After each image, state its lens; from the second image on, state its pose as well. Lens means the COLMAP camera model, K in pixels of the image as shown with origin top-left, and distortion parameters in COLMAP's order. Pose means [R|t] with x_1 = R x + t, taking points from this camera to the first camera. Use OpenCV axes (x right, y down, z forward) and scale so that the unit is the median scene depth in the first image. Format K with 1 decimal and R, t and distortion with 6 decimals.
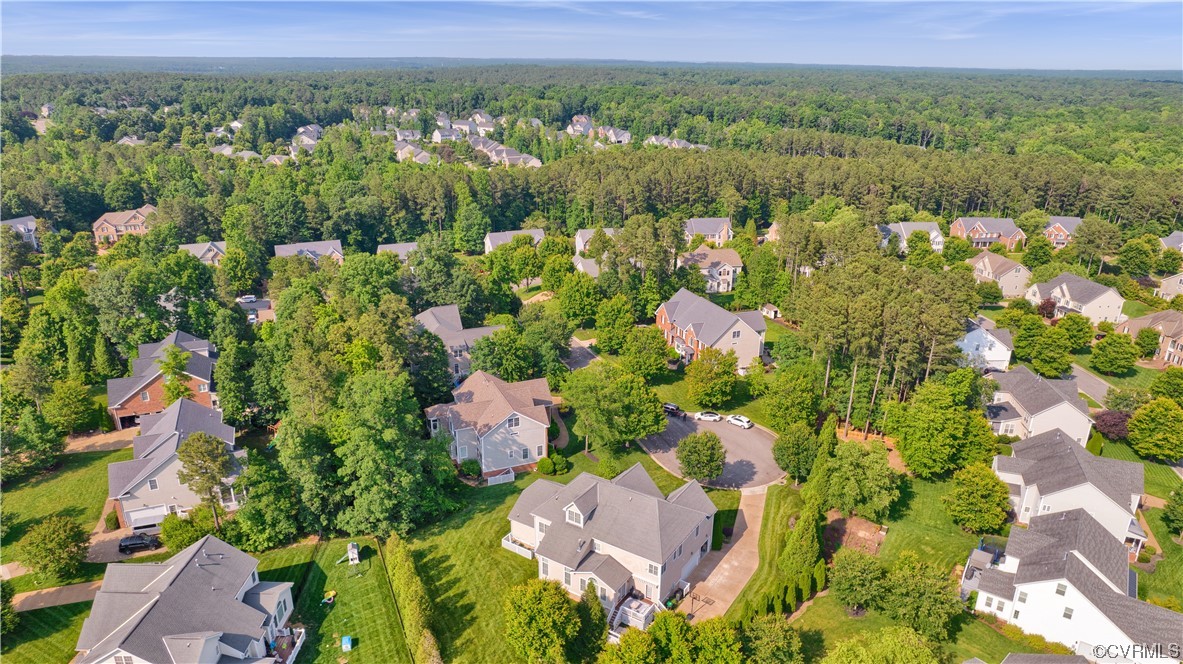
lens RADIAL K [[746.7, 0, 591.9], [0, 746.7, 337.0], [0, 0, 1]] dist [-0.058390, 0.039385]
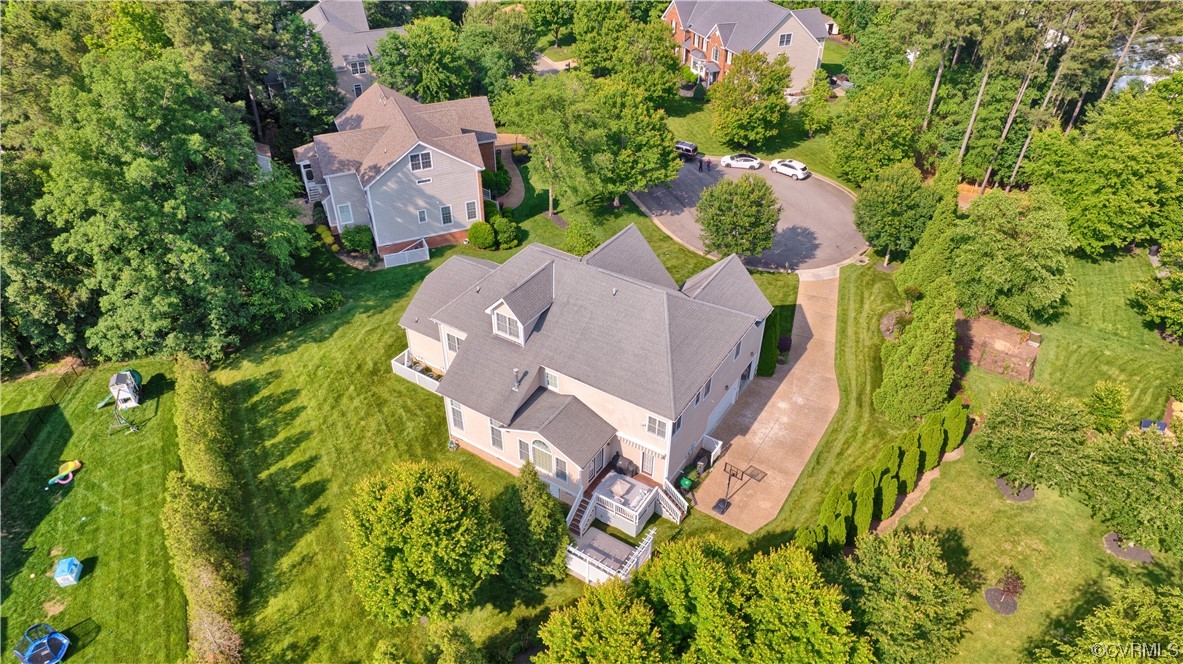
lens RADIAL K [[746.7, 0, 591.9], [0, 746.7, 337.0], [0, 0, 1]] dist [-0.058390, 0.039385]
pose [[0.999983, -0.005791, -0.001018, 0.031324], [0.005840, 0.958131, 0.286270, 0.085175], [-0.000683, -0.286271, 0.958148, 0.423502]]
